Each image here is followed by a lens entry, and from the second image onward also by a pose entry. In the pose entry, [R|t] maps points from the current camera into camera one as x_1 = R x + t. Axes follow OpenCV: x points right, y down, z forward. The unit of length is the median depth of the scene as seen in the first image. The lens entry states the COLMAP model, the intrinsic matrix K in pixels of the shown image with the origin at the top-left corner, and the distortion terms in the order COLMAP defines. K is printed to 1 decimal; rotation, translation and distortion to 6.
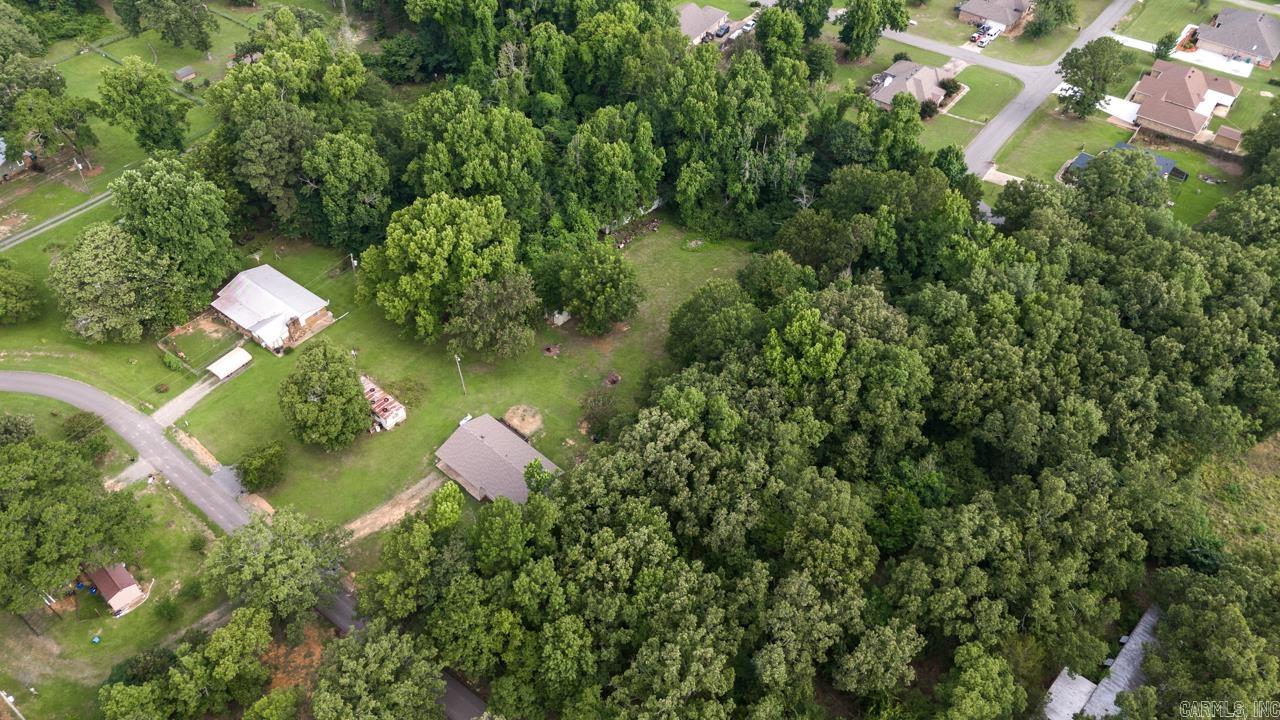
lens RADIAL K [[940.7, 0, 640.6], [0, 940.7, 364.9], [0, 0, 1]] dist [0.071828, -0.060403]
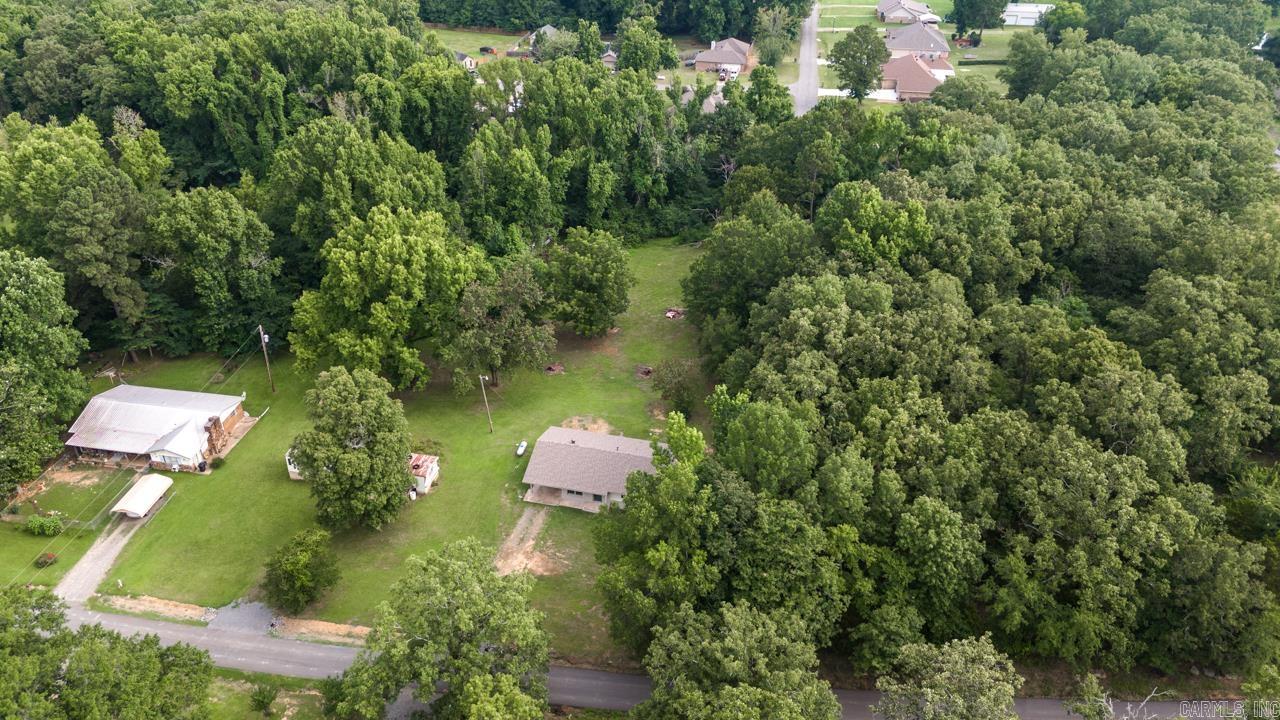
lens RADIAL K [[940.7, 0, 640.6], [0, 940.7, 364.9], [0, 0, 1]] dist [0.071828, -0.060403]
pose [[0.880129, -0.260968, 0.396571, -0.351039], [0.345536, 0.924979, -0.158172, 0.136788], [-0.325543, 0.276242, 0.904275, 0.231647]]
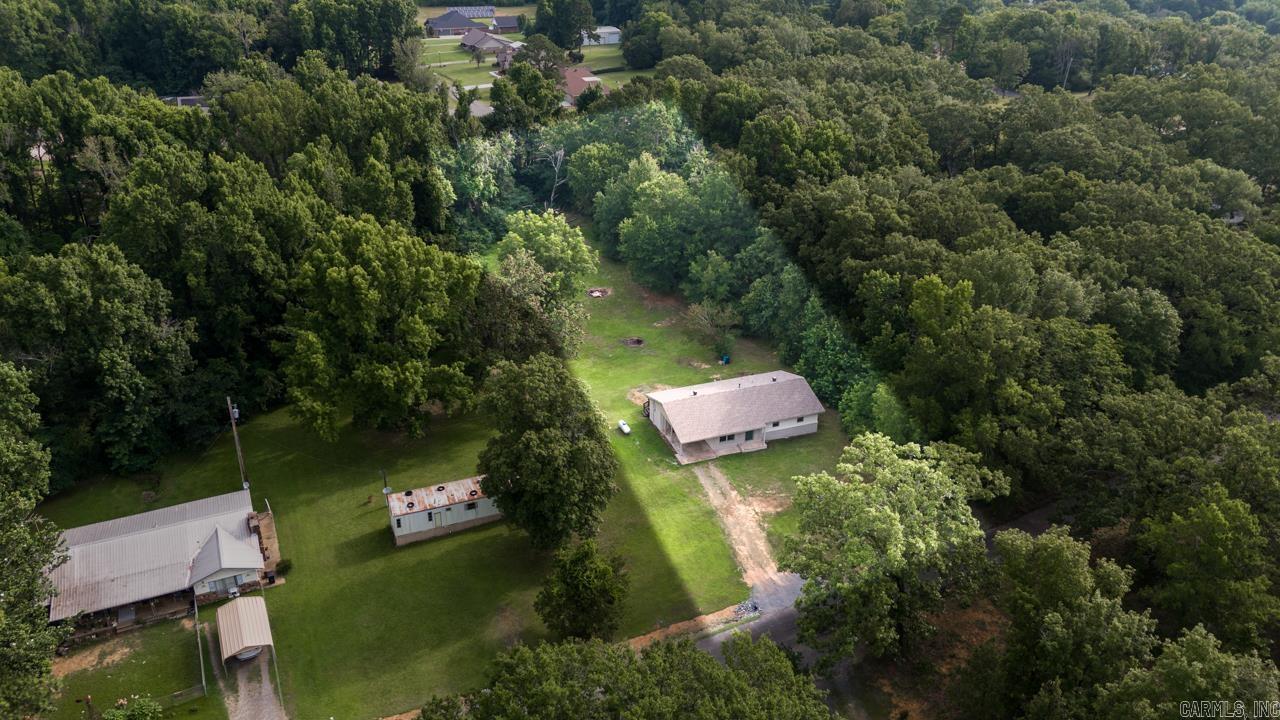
lens RADIAL K [[940.7, 0, 640.6], [0, 940.7, 364.9], [0, 0, 1]] dist [0.071828, -0.060403]
pose [[0.463311, -0.421908, 0.779318, -0.636849], [0.639689, 0.767819, 0.035383, 0.006766], [-0.613304, 0.482128, 0.625629, 0.484121]]
